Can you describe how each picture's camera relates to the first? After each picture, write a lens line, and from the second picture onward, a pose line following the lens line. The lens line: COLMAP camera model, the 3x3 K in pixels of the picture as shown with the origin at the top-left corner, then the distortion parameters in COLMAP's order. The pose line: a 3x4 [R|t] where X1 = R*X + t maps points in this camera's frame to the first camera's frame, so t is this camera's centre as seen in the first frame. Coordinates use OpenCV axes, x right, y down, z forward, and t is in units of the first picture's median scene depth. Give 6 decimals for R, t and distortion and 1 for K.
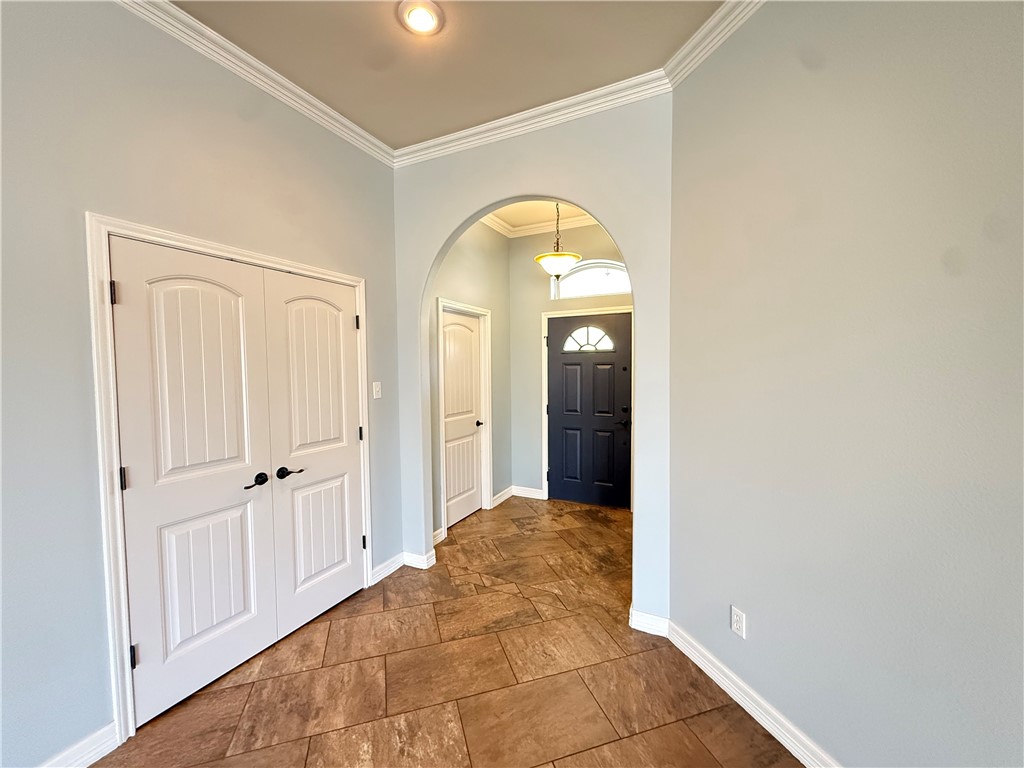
lens RADIAL K [[410.9, 0, 512.0], [0, 410.9, 384.0], [0, 0, 1]] dist [0.000032, -0.000016]
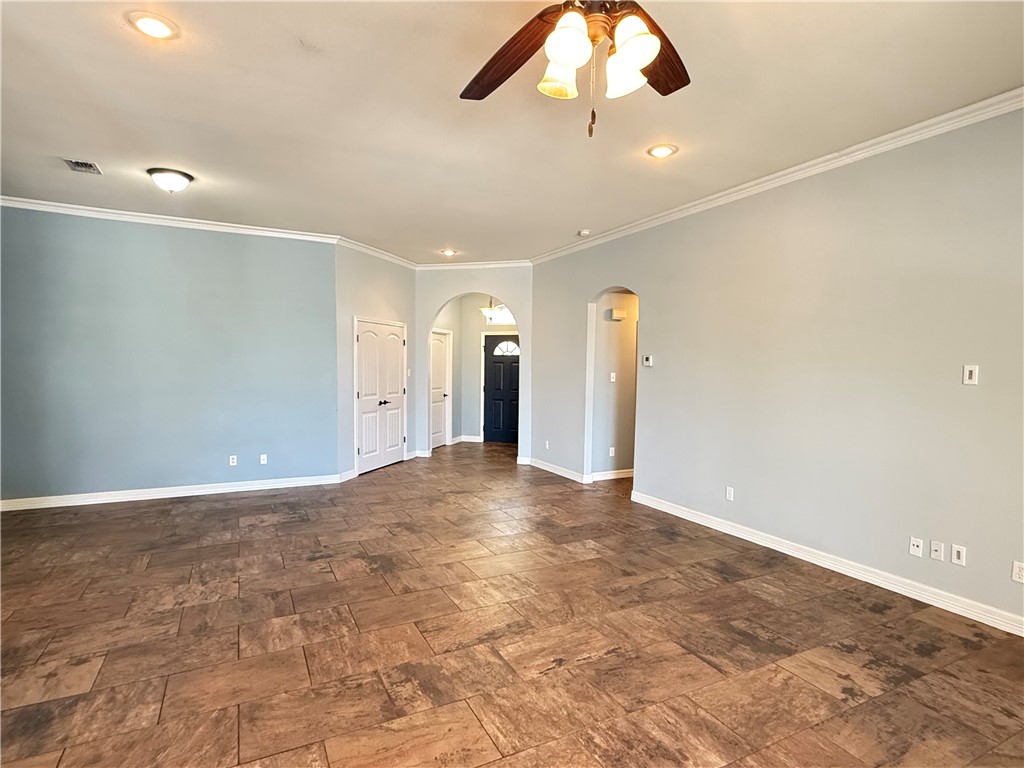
lens RADIAL K [[539.4, 0, 512.0], [0, 539.4, 384.0], [0, 0, 1]] dist [-0.000017, -0.000006]
pose [[0.987889, 0.012060, 0.154695, -0.158521], [-0.011104, 0.999914, -0.007038, 0.061614], [-0.154767, 0.005235, 0.987937, -1.341384]]
